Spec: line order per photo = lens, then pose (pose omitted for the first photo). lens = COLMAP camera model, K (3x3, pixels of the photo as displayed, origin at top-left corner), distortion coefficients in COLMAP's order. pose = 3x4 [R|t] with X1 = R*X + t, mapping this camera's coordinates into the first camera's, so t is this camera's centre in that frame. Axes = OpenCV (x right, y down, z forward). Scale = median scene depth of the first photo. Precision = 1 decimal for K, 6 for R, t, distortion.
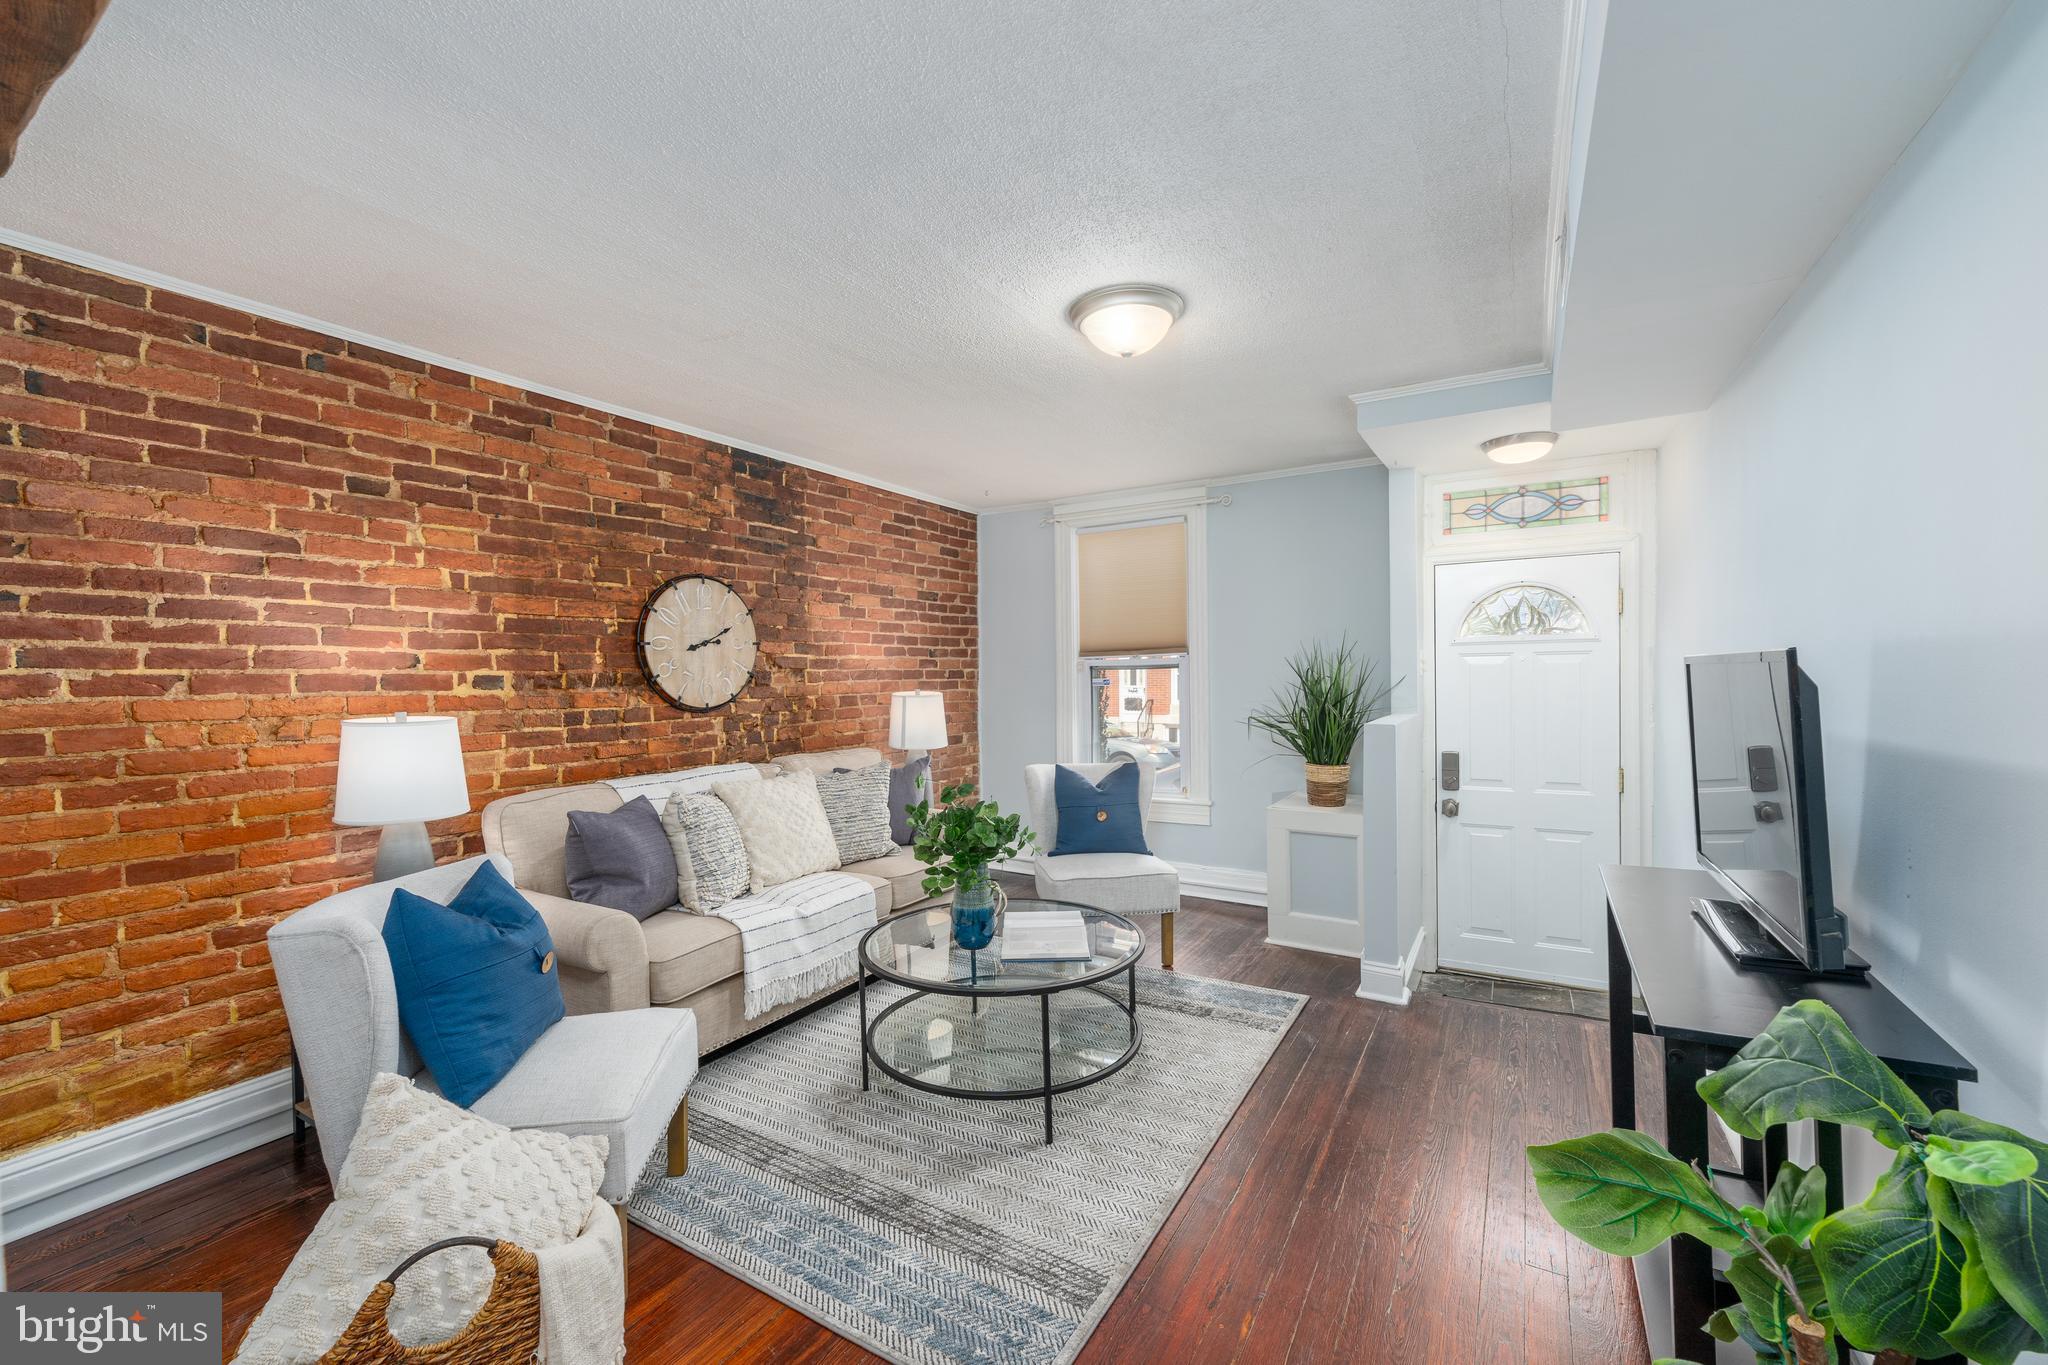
lens RADIAL K [[825.1, 0, 1030.5], [0, 825.1, 667.8], [0, 0, 1]] dist [0.000609, 0.000084]
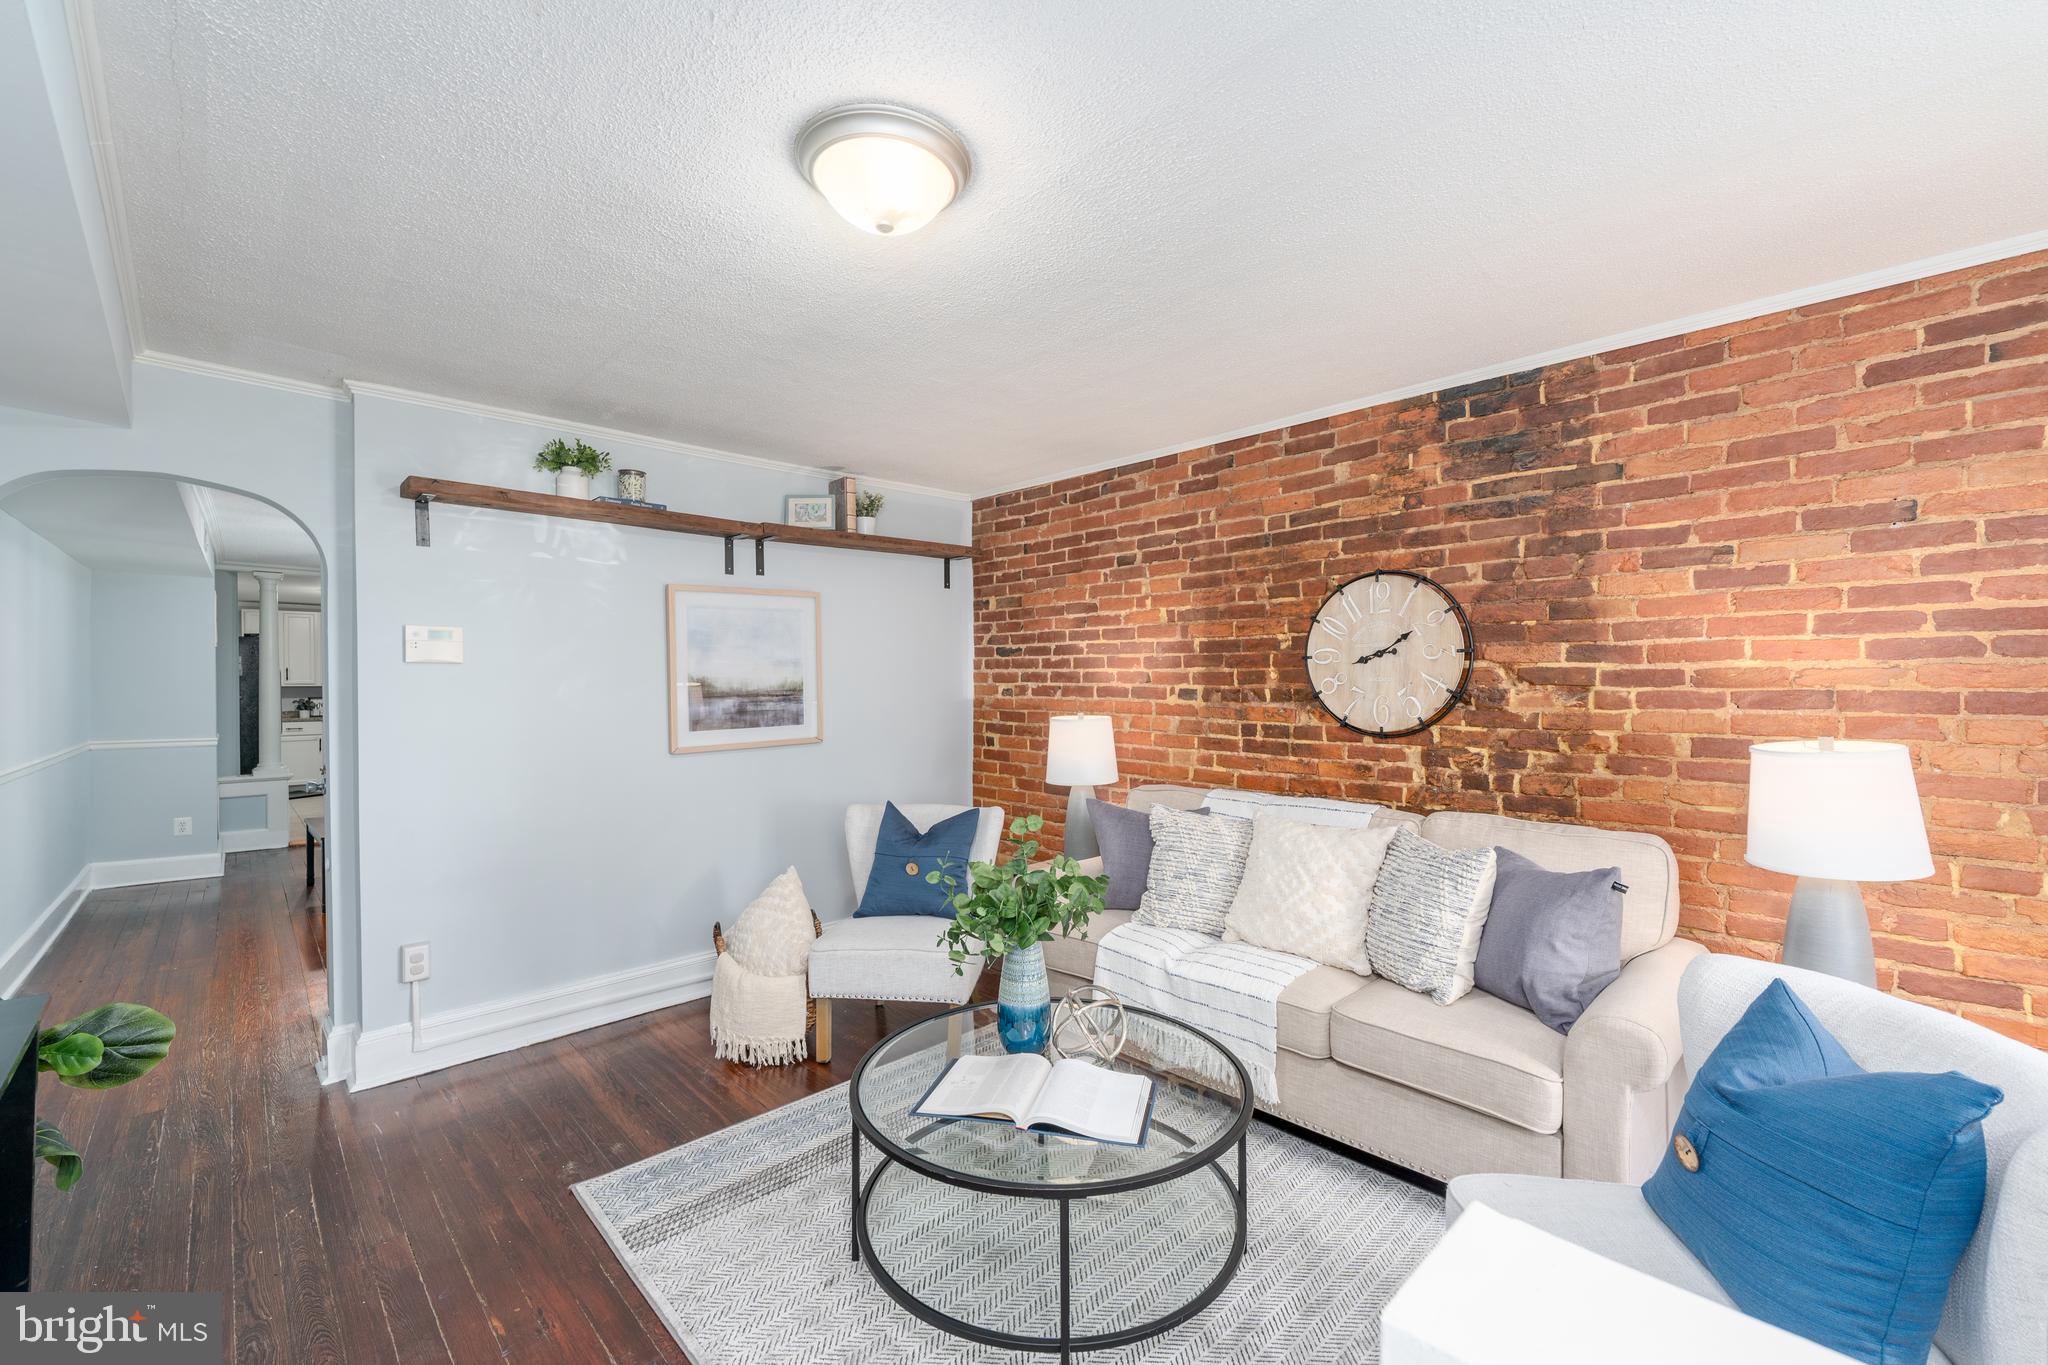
lens RADIAL K [[825.1, 0, 1025.2], [0, 825.1, 689.1], [0, 0, 1]] dist [0.000609, 0.000084]
pose [[-0.250467, 0.015512, -0.968001, 0.554637], [0.002697, 0.999879, 0.015325, -0.008990], [0.968121, 0.001227, -0.250479, 0.974949]]
